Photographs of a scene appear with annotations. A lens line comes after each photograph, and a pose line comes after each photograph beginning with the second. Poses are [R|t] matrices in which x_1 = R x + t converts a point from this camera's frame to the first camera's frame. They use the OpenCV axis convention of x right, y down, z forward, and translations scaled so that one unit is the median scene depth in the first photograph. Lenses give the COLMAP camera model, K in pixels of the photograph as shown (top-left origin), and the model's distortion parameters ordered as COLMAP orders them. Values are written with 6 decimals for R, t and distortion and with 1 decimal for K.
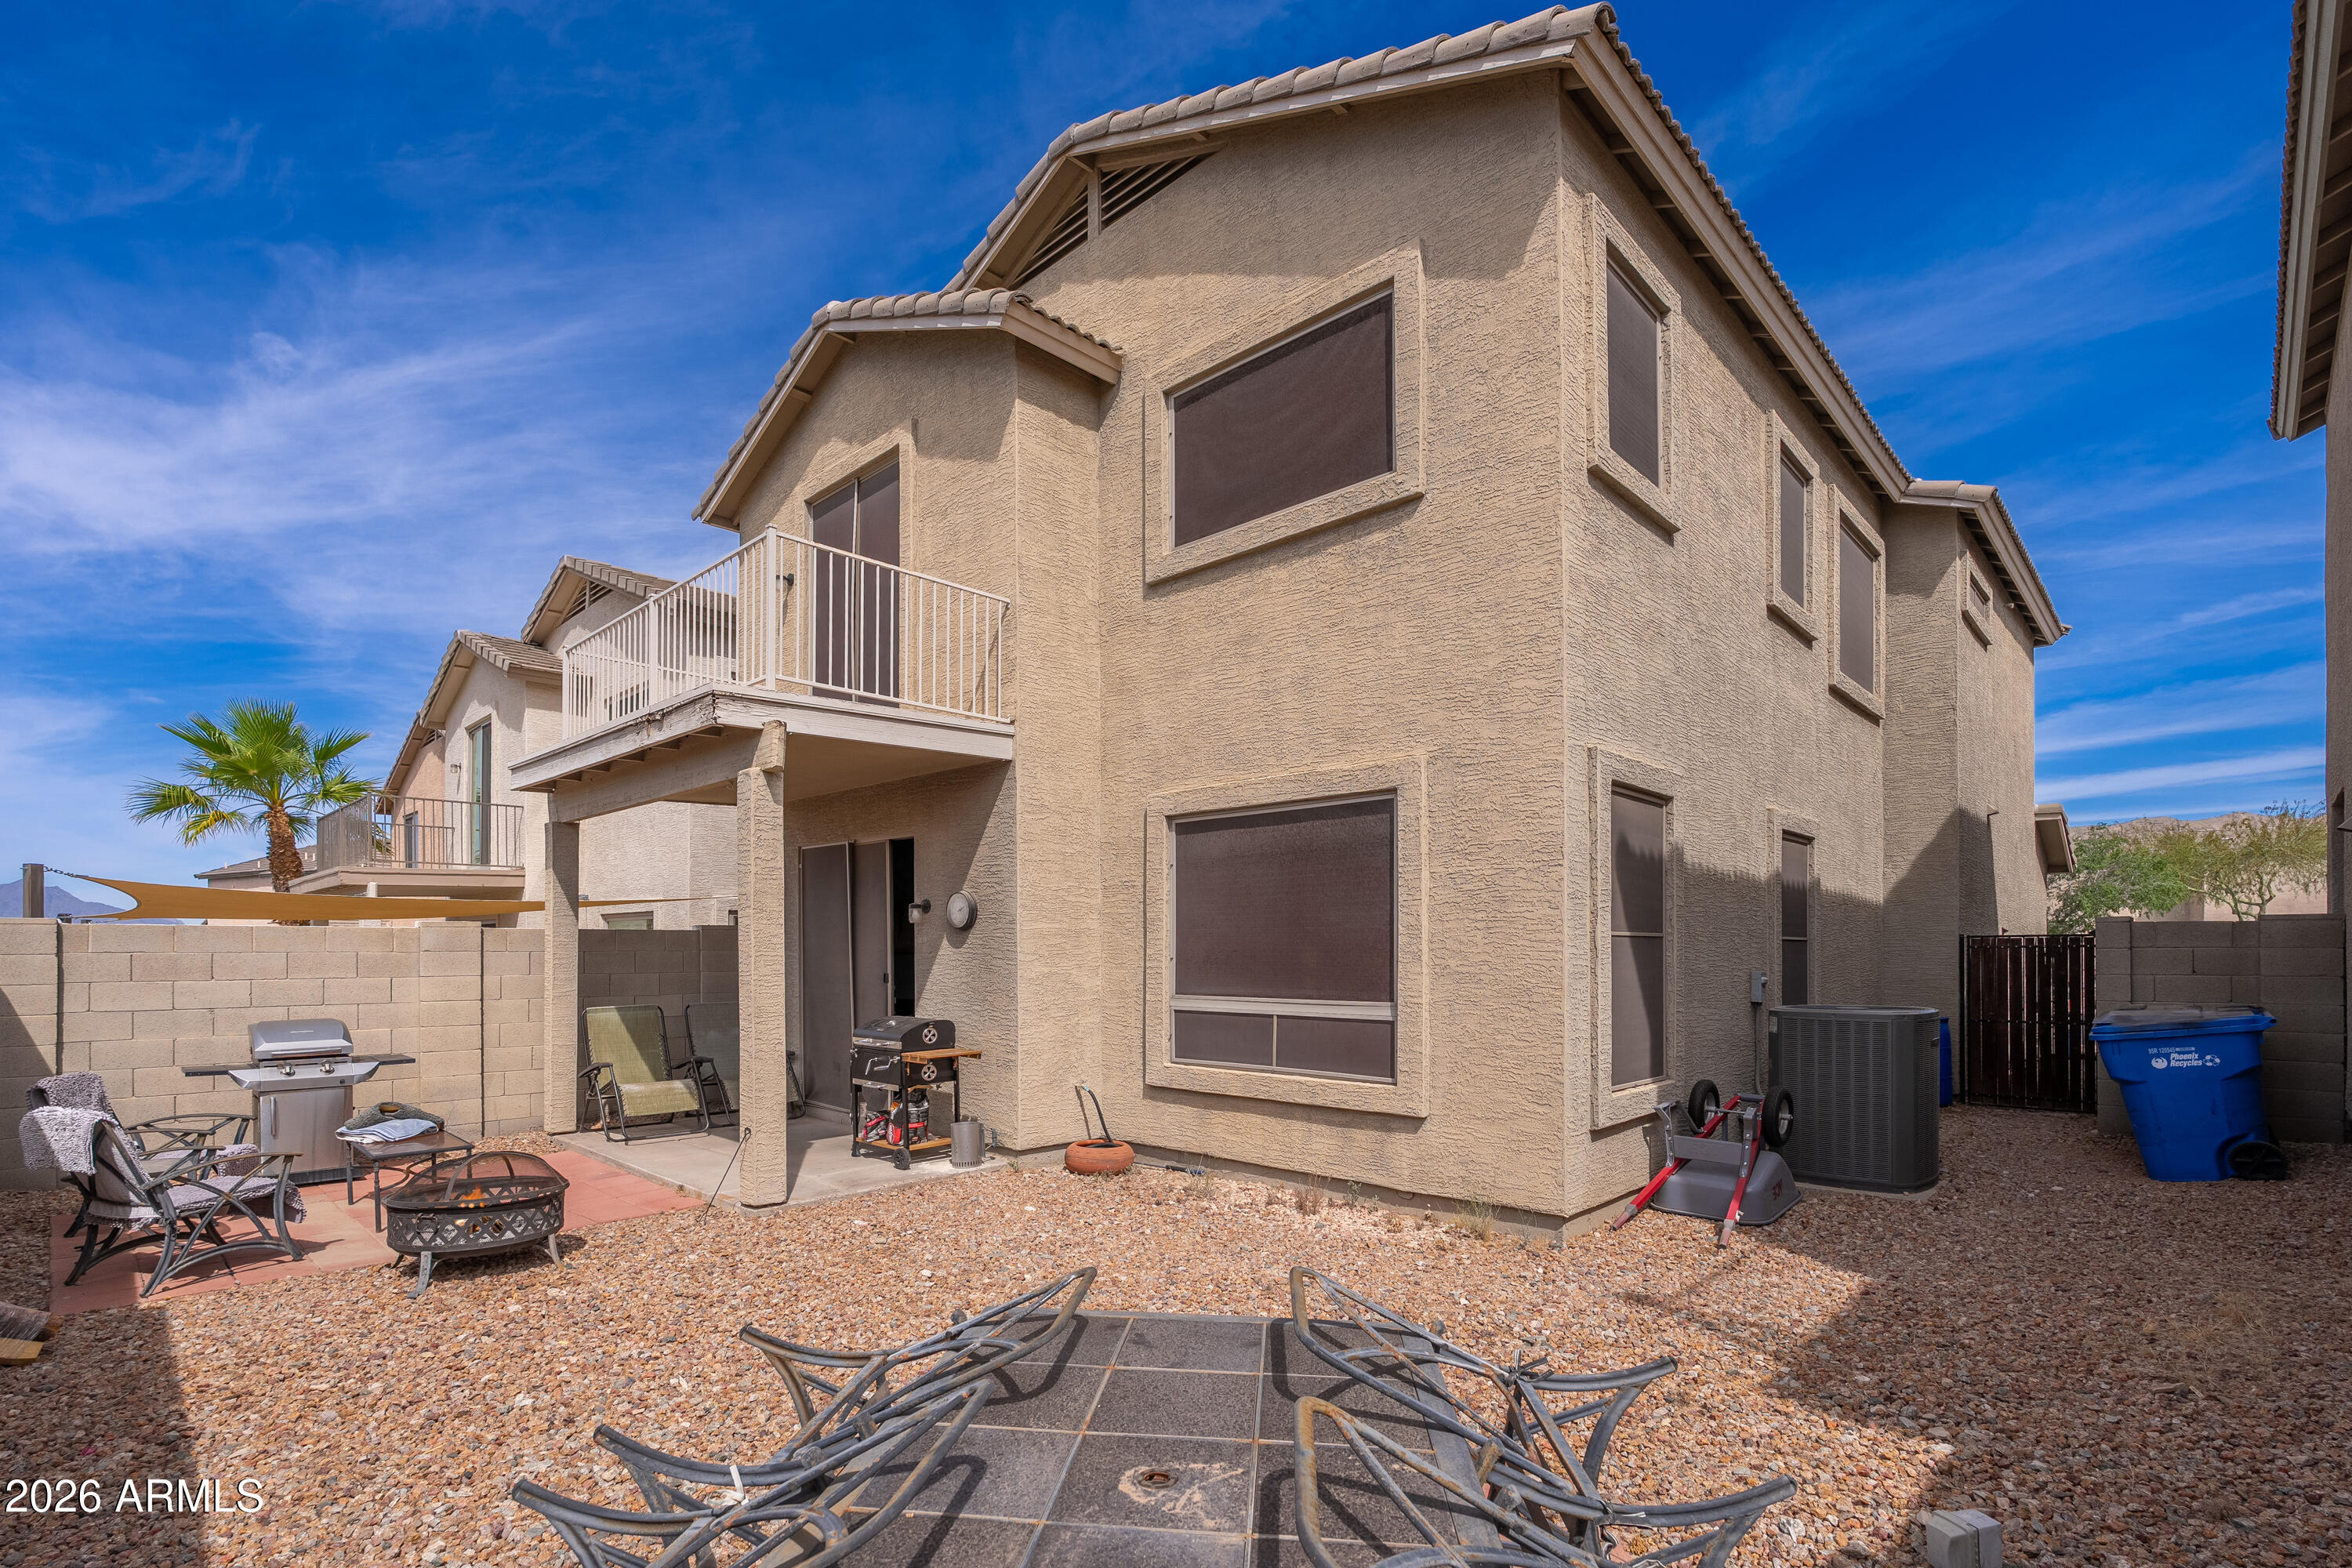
lens RADIAL K [[1081.7, 0, 1098.4], [0, 1081.7, 952.8], [0, 0, 1]] dist [-0.001951, -0.000194]
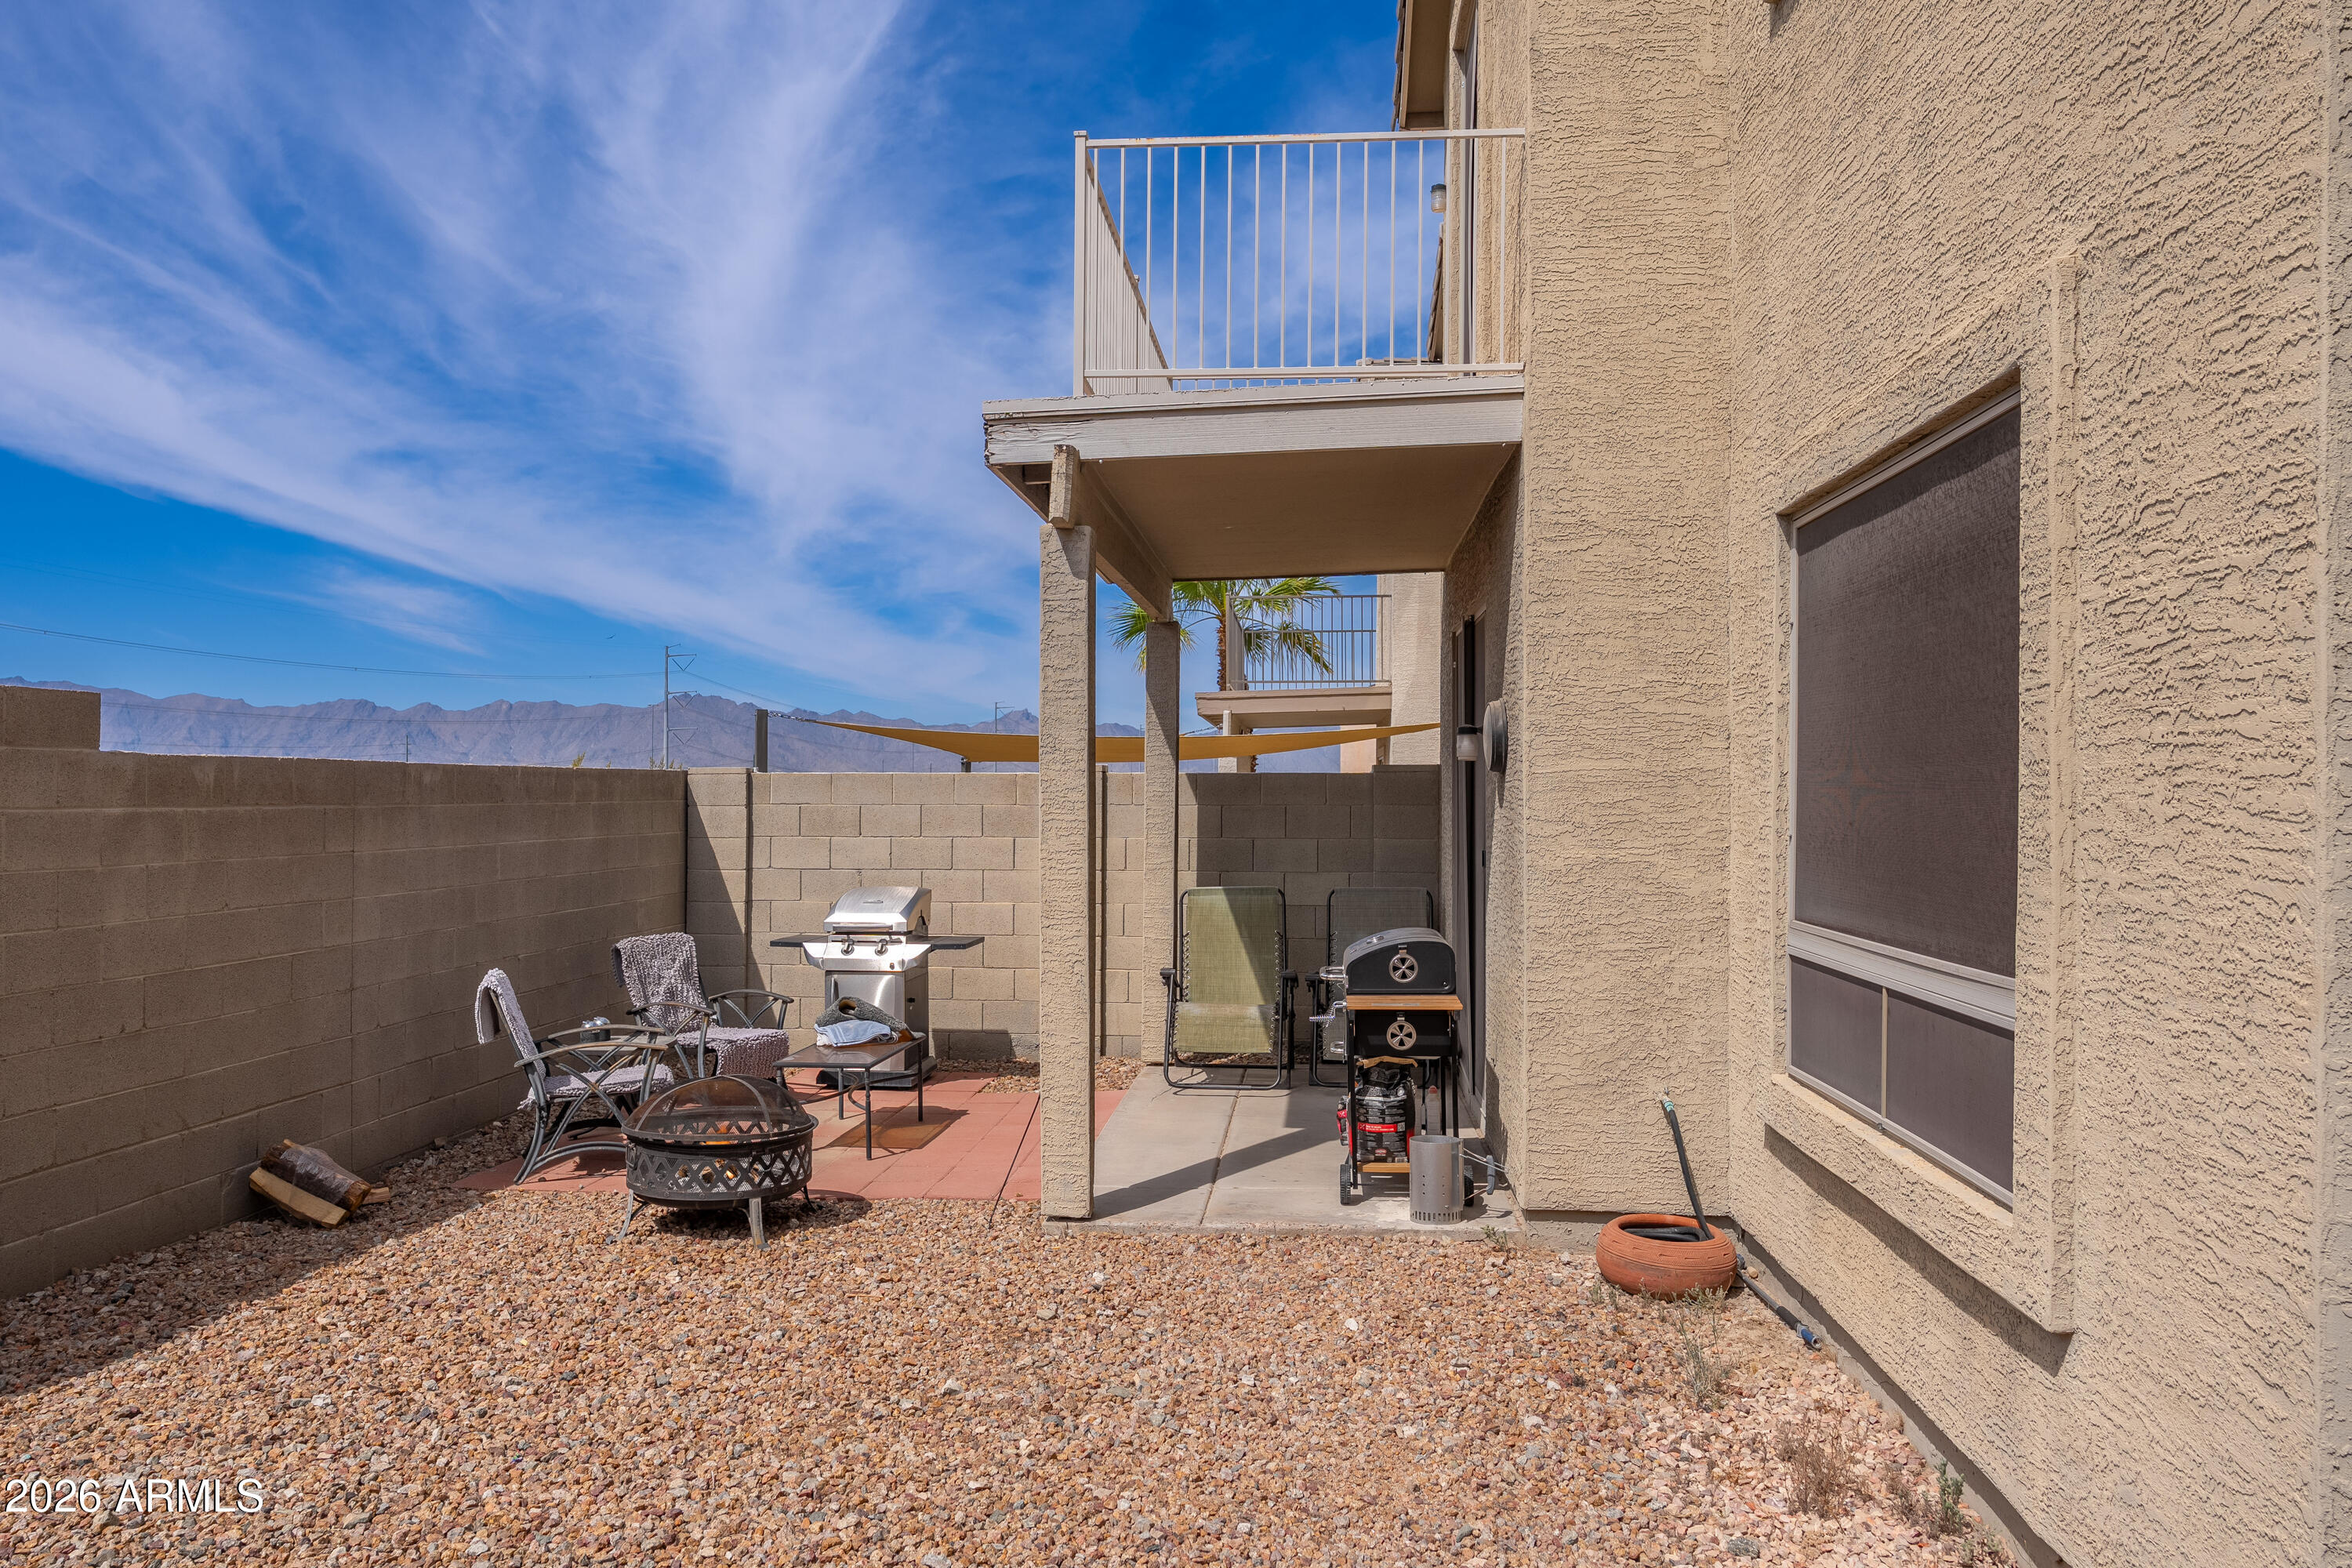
lens RADIAL K [[1669.3, 0, 1176.0], [0, 1669.3, 784.0], [0, 0, 1]] dist [0.001681, 0.000011]
pose [[0.650832, -0.002089, -0.759219, 0.409173], [-0.002628, 0.999984, -0.005004, -0.012023], [0.759217, 0.005252, 0.650816, 0.360961]]
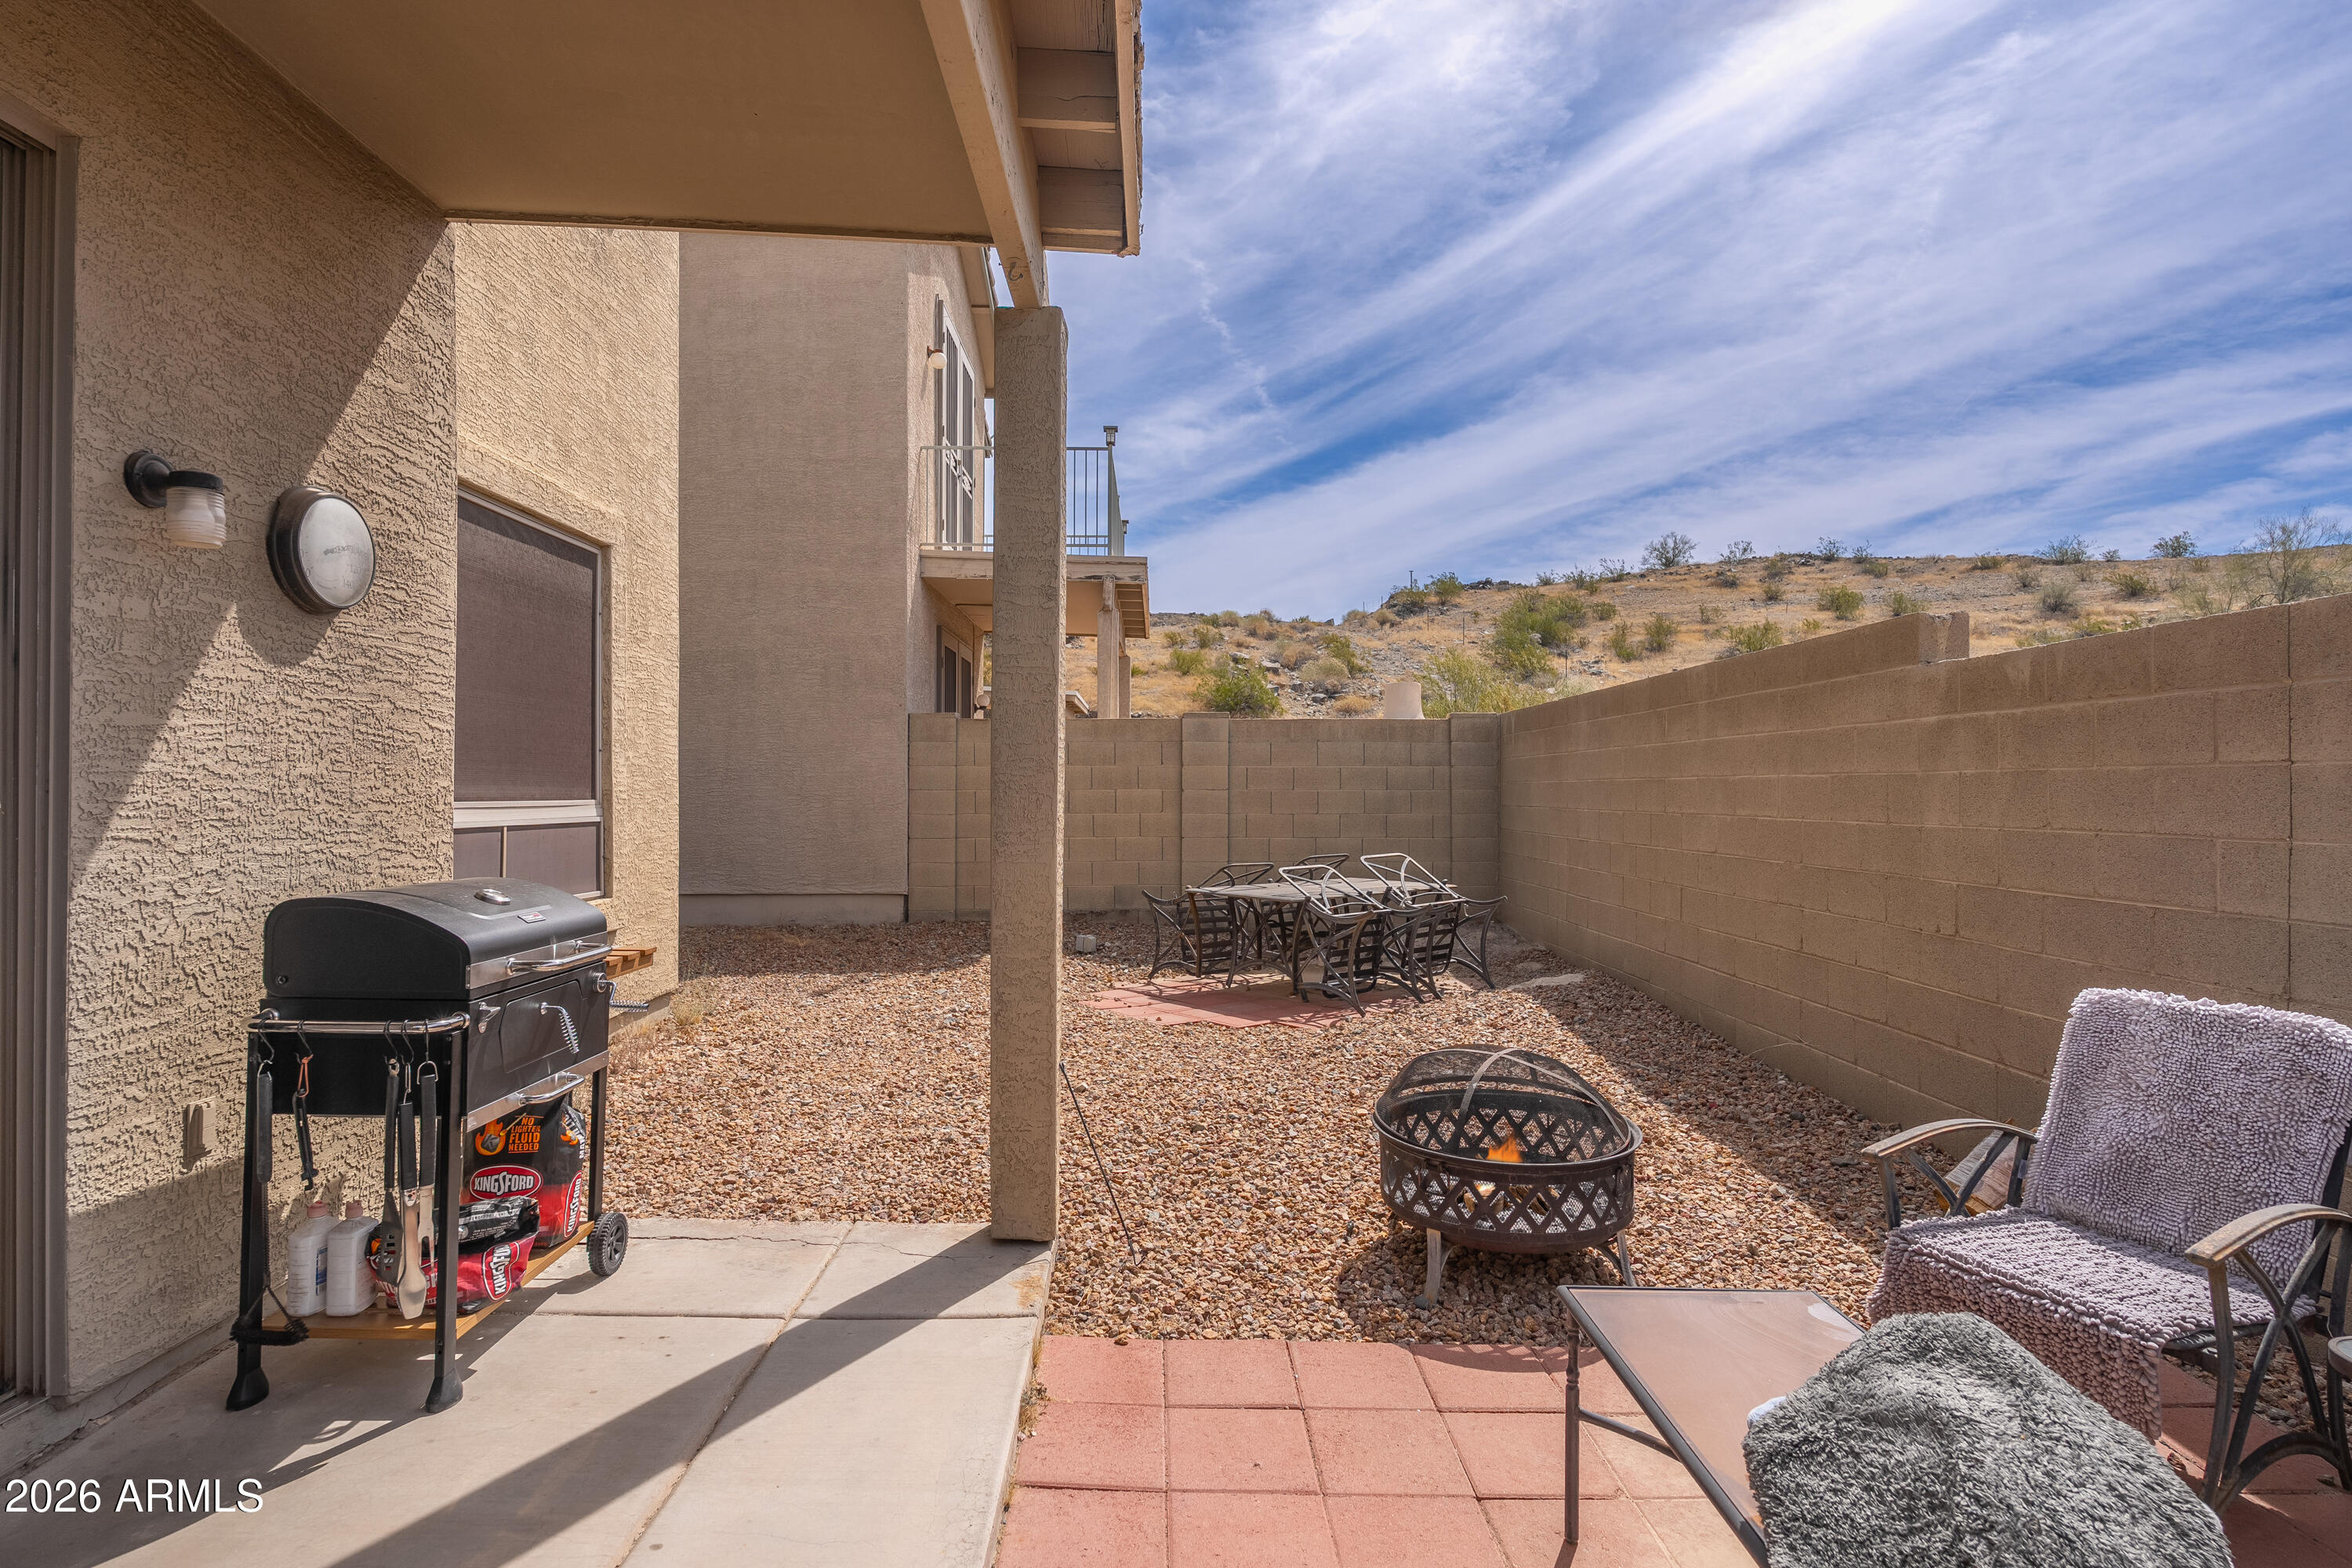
lens RADIAL K [[1218.4, 0, 1176.0], [0, 1218.4, 784.0], [0, 0, 1]] dist [0.000115, 0.000032]
pose [[-0.725954, 0.003327, 0.687736, -0.744937], [-0.003347, 0.999959, -0.008370, 0.040487], [-0.687736, -0.008378, -0.725913, 1.259176]]
